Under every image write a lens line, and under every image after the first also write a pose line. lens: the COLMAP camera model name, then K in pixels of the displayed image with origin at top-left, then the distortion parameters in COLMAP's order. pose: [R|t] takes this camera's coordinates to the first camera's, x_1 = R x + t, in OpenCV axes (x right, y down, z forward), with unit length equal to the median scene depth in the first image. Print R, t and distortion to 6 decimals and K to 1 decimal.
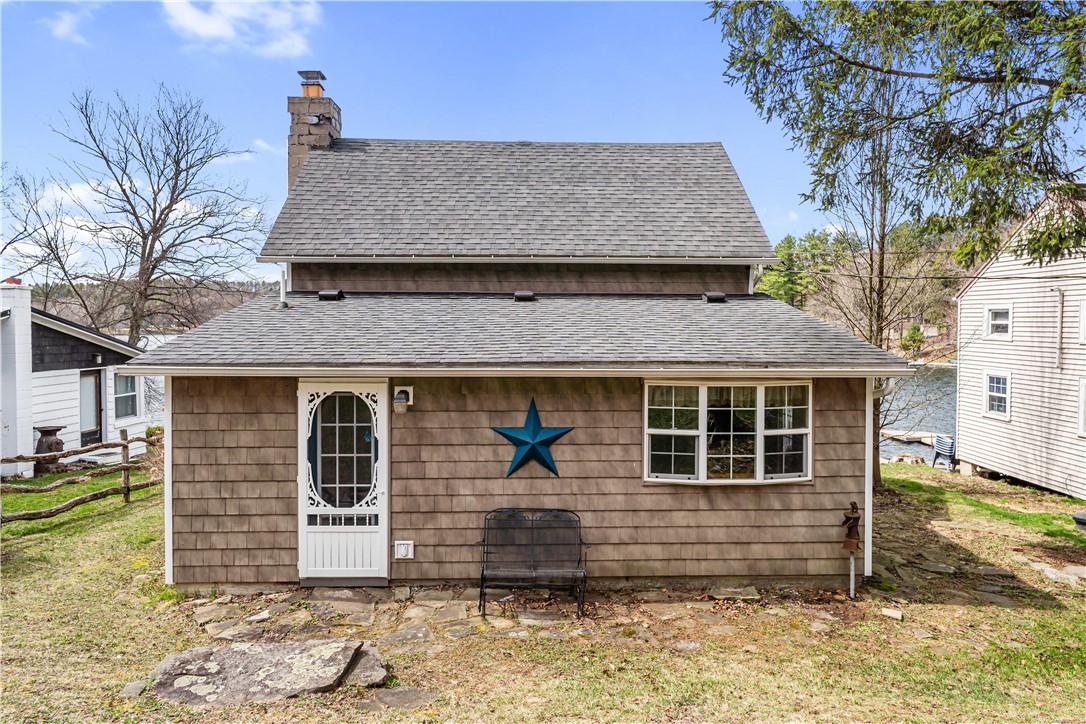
lens RADIAL K [[668.9, 0, 543.5], [0, 668.9, 342.0], [0, 0, 1]] dist [-0.001637, -0.000904]
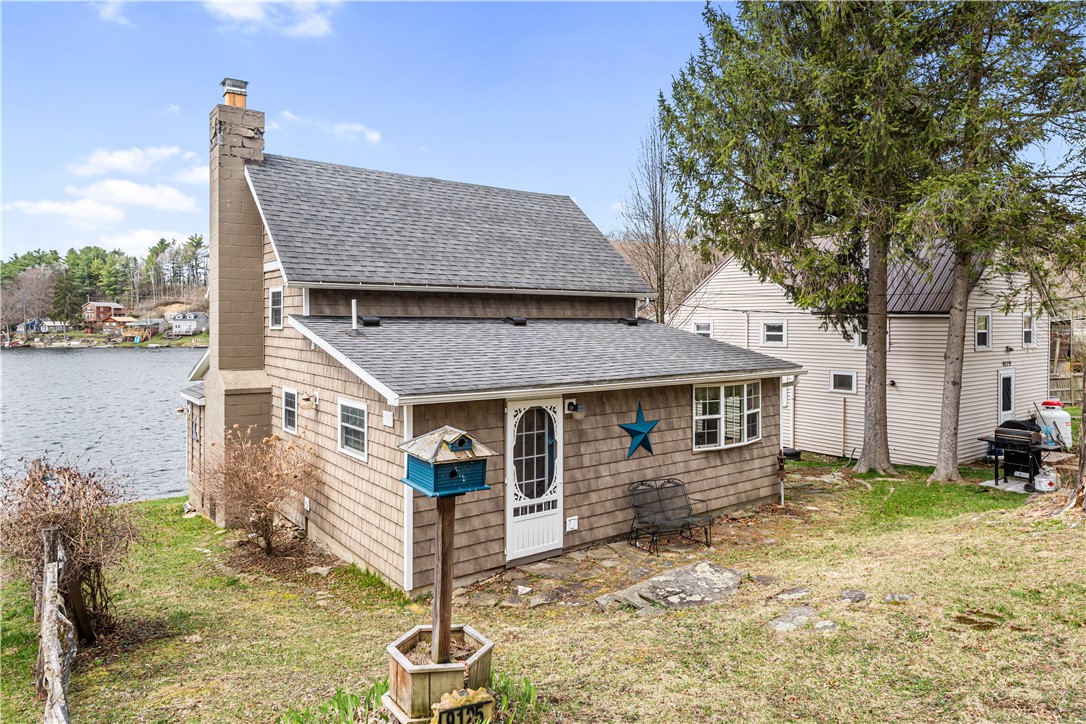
lens RADIAL K [[676.9, 0, 542.9], [0, 676.9, 321.5], [0, 0, 1]] dist [0.001275, 0.000344]
pose [[0.817594, -0.001545, 0.575793, -1.020597], [0.016227, 0.999661, -0.020360, -0.060834], [-0.575566, 0.025989, 0.817342, -0.065544]]
